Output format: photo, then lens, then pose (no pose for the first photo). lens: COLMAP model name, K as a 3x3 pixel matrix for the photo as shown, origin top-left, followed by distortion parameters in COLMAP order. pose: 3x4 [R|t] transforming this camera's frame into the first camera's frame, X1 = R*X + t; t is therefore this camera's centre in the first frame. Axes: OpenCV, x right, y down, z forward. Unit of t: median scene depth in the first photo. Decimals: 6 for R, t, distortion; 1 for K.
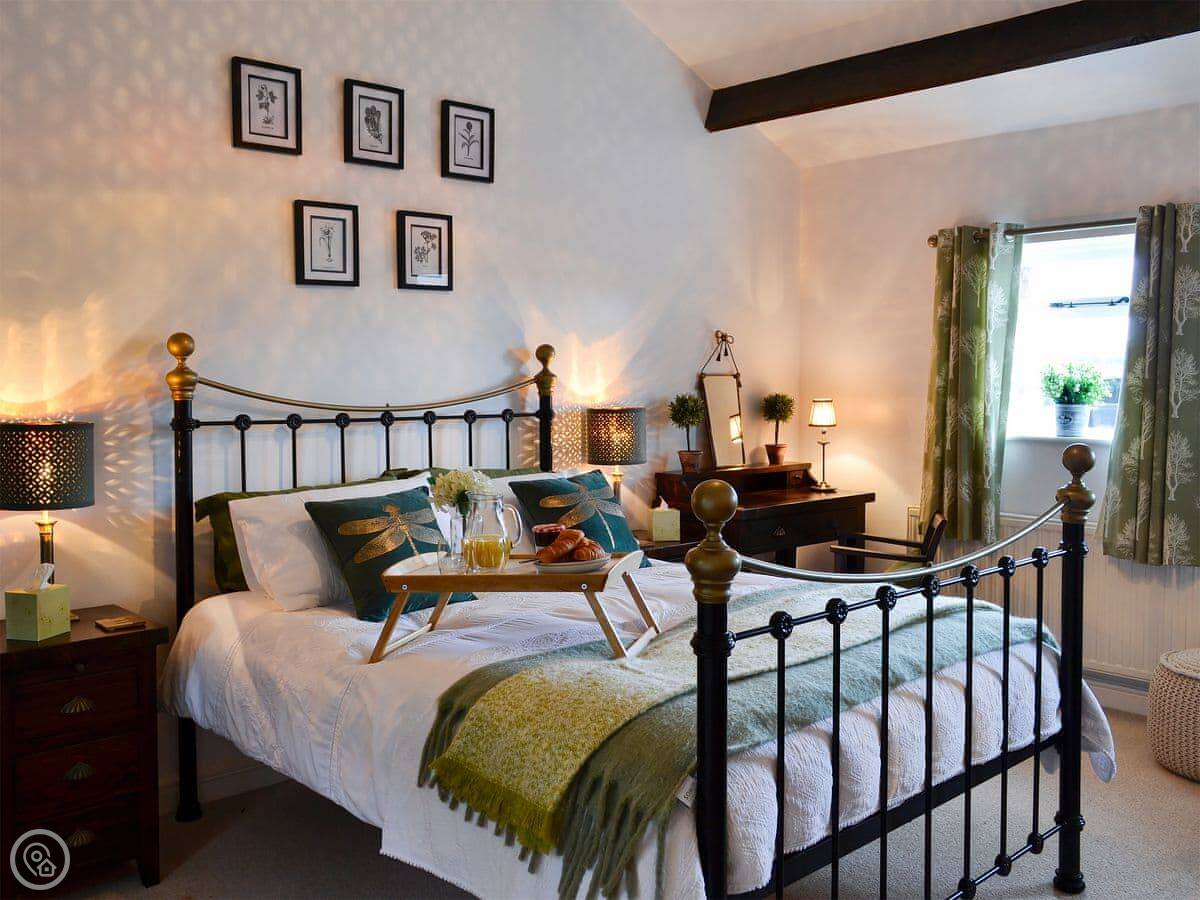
lens RADIAL K [[1124.5, 0, 600.0], [0, 1124.5, 450.0], [0, 0, 1]] dist [0.007346, 0.016375]
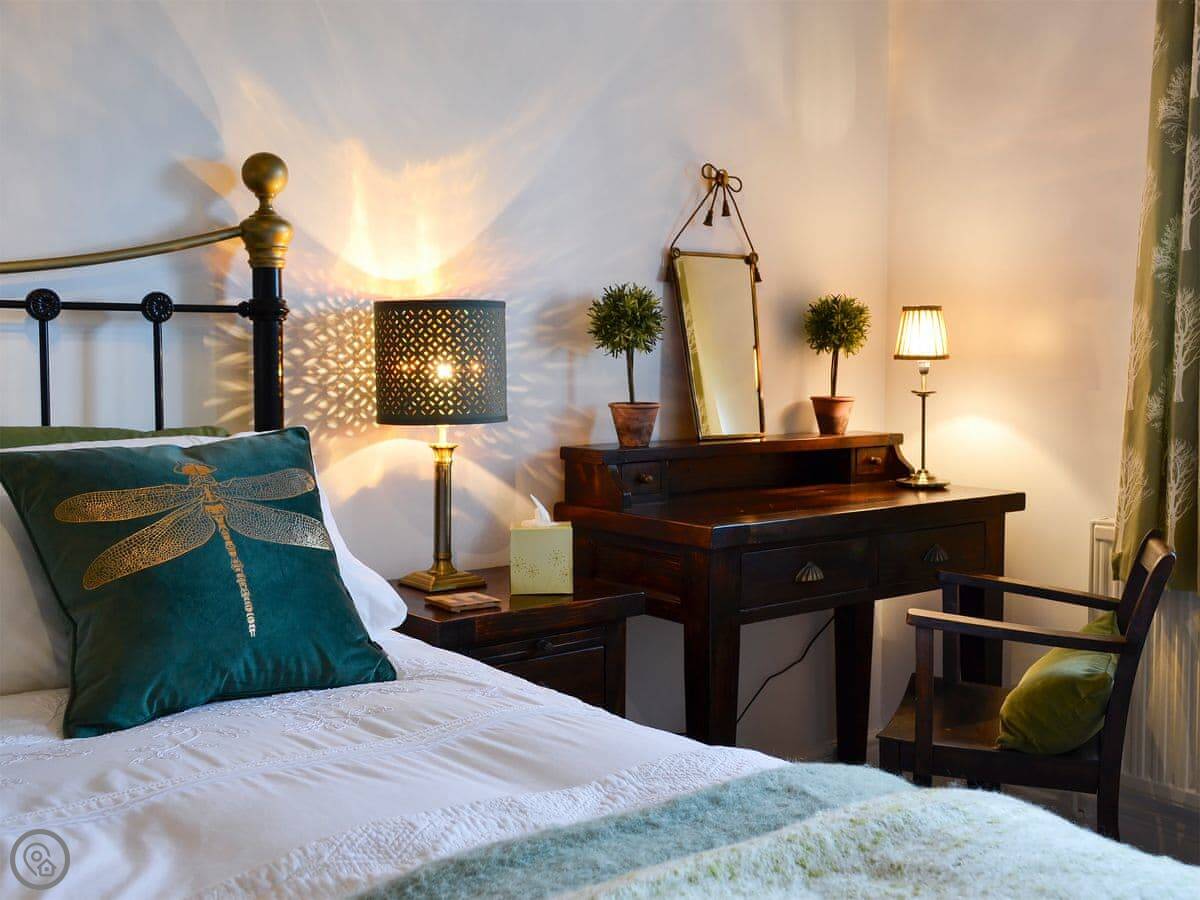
lens RADIAL K [[1520.0, 0, 601.9], [0, 1520.0, 443.4], [0, 0, 1]] dist [0.009519, 0.016895]
pose [[0.998598, 0.007221, -0.052442, 0.100991], [-0.006833, 0.999948, 0.007574, 0.013713], [0.052494, -0.007205, 0.998595, 0.346882]]
